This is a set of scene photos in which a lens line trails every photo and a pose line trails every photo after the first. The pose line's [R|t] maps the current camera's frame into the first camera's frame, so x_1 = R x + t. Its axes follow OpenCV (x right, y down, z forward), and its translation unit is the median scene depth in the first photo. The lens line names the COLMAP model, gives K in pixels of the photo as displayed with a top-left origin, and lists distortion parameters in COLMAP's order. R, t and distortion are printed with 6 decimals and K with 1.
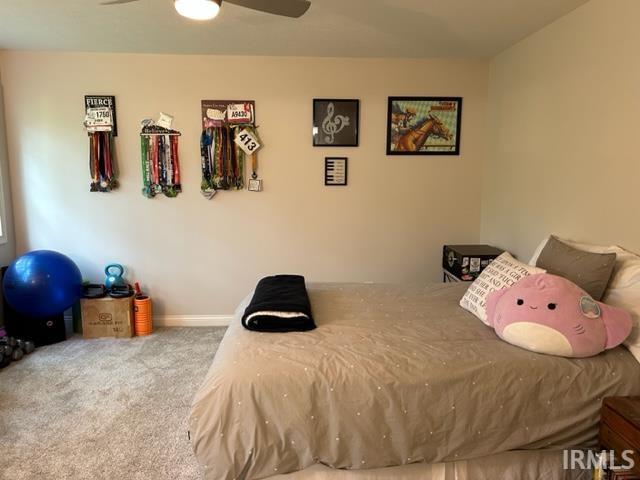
lens RADIAL K [[478.2, 0, 320.0], [0, 478.2, 240.0], [0, 0, 1]] dist [0.056085, -0.060133]
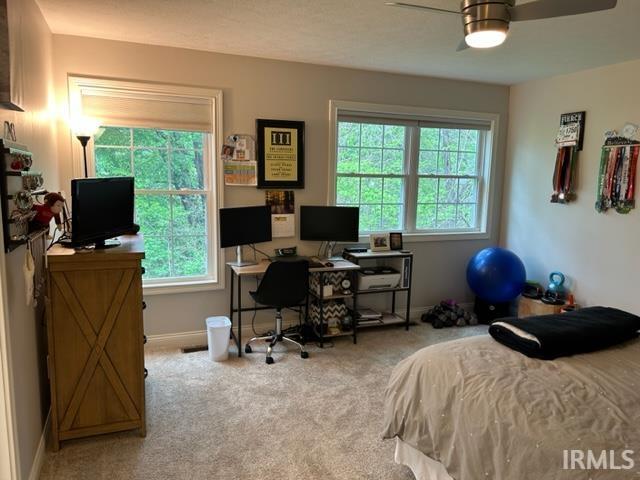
lens RADIAL K [[478.2, 0, 320.0], [0, 478.2, 240.0], [0, 0, 1]] dist [0.056085, -0.060133]
pose [[0.333523, 0.130781, -0.933627, 0.377997], [-0.155501, 0.984398, 0.082343, -0.025840], [0.929829, 0.117717, 0.348656, 0.149413]]
